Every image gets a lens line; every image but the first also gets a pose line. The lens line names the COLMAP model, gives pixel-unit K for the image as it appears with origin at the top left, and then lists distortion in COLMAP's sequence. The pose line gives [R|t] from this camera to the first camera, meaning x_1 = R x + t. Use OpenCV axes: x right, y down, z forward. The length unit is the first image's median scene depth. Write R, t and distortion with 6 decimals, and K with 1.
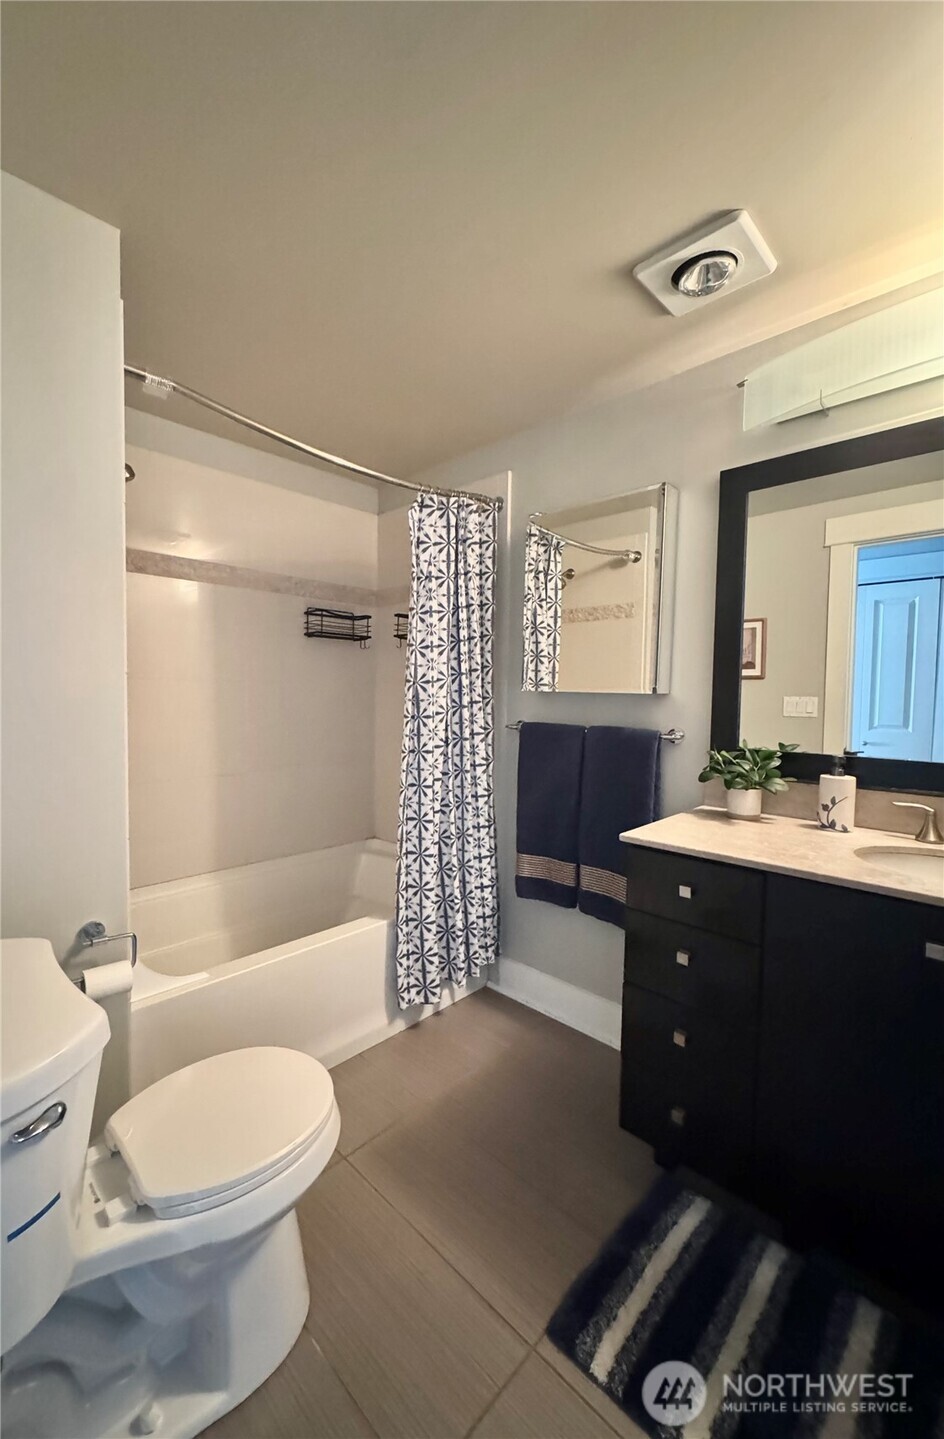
lens RADIAL K [[616.0, 0, 472.0], [0, 616.0, 719.5], [0, 0, 1]] dist [0.000207, 0.000012]
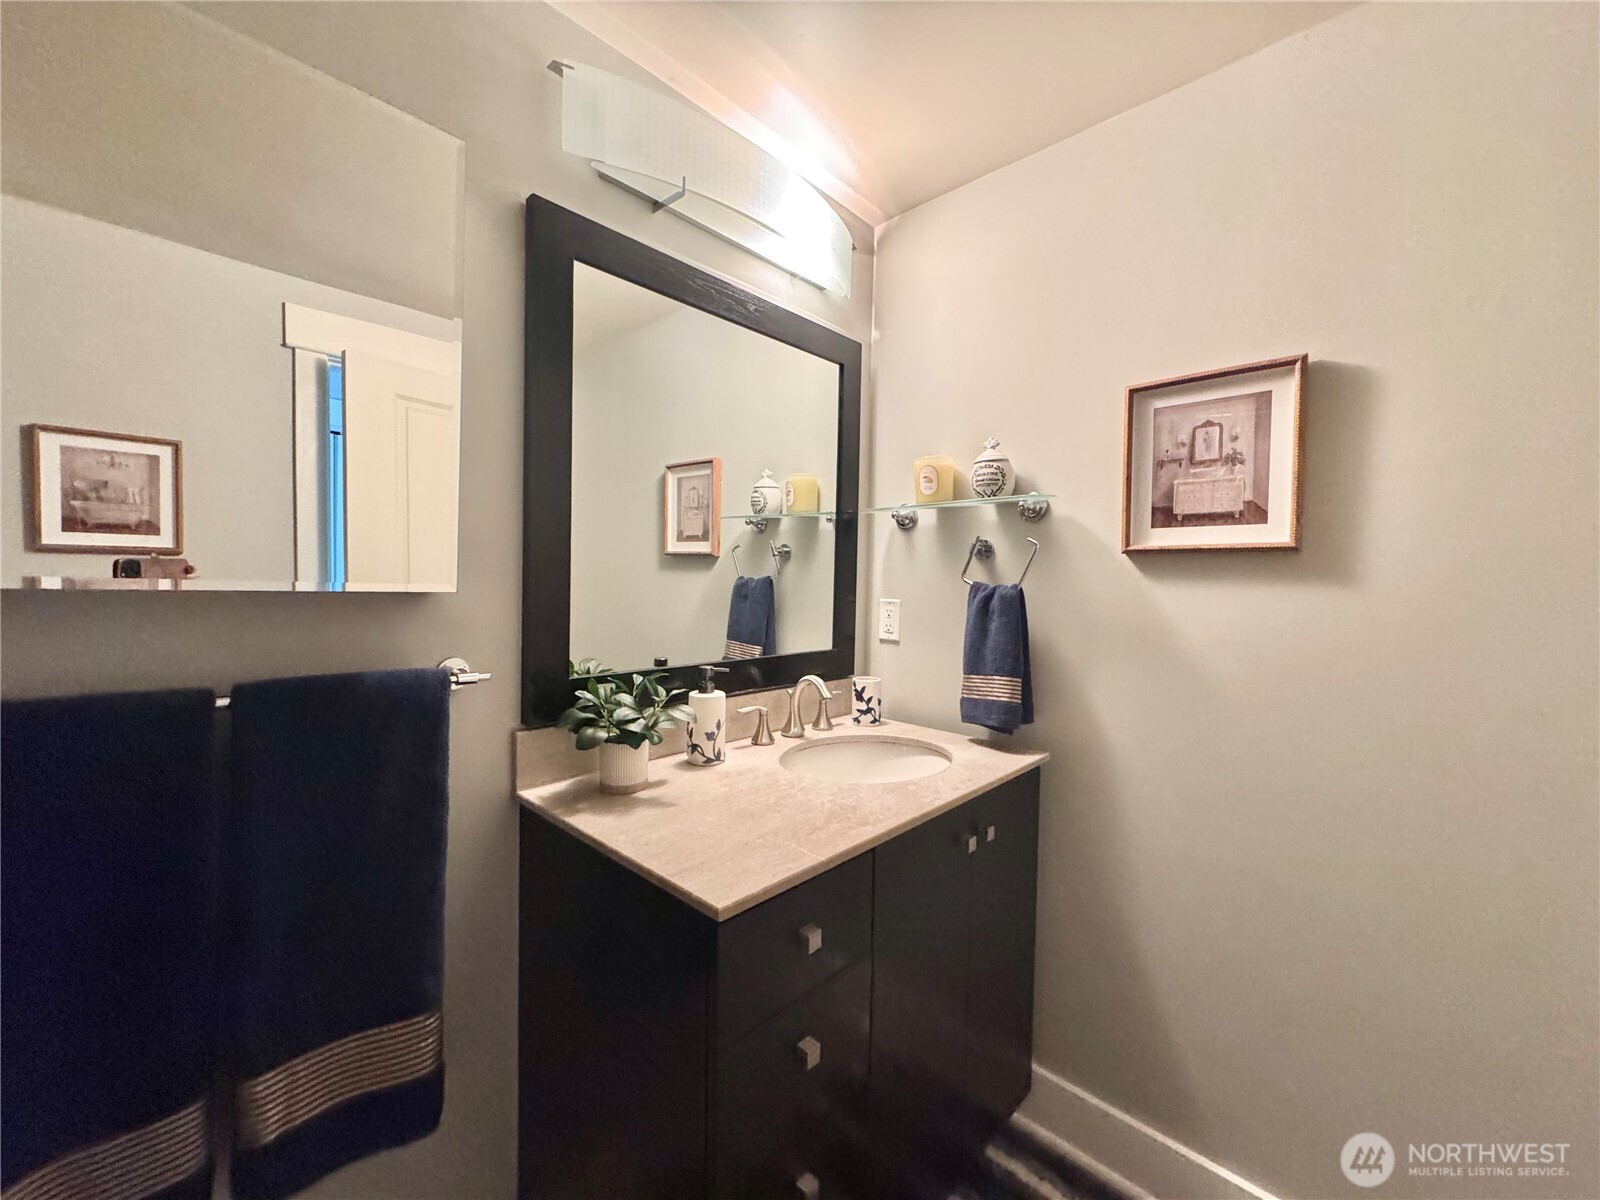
lens RADIAL K [[638.9, 0, 800.0], [0, 638.9, 600.0], [0, 0, 1]] dist [0.000374, -0.000056]
pose [[0.026855, -0.044119, 0.998665, -0.194314], [0.028591, 0.998651, 0.043350, -0.053369], [-0.999230, 0.027389, 0.028080, 0.769020]]
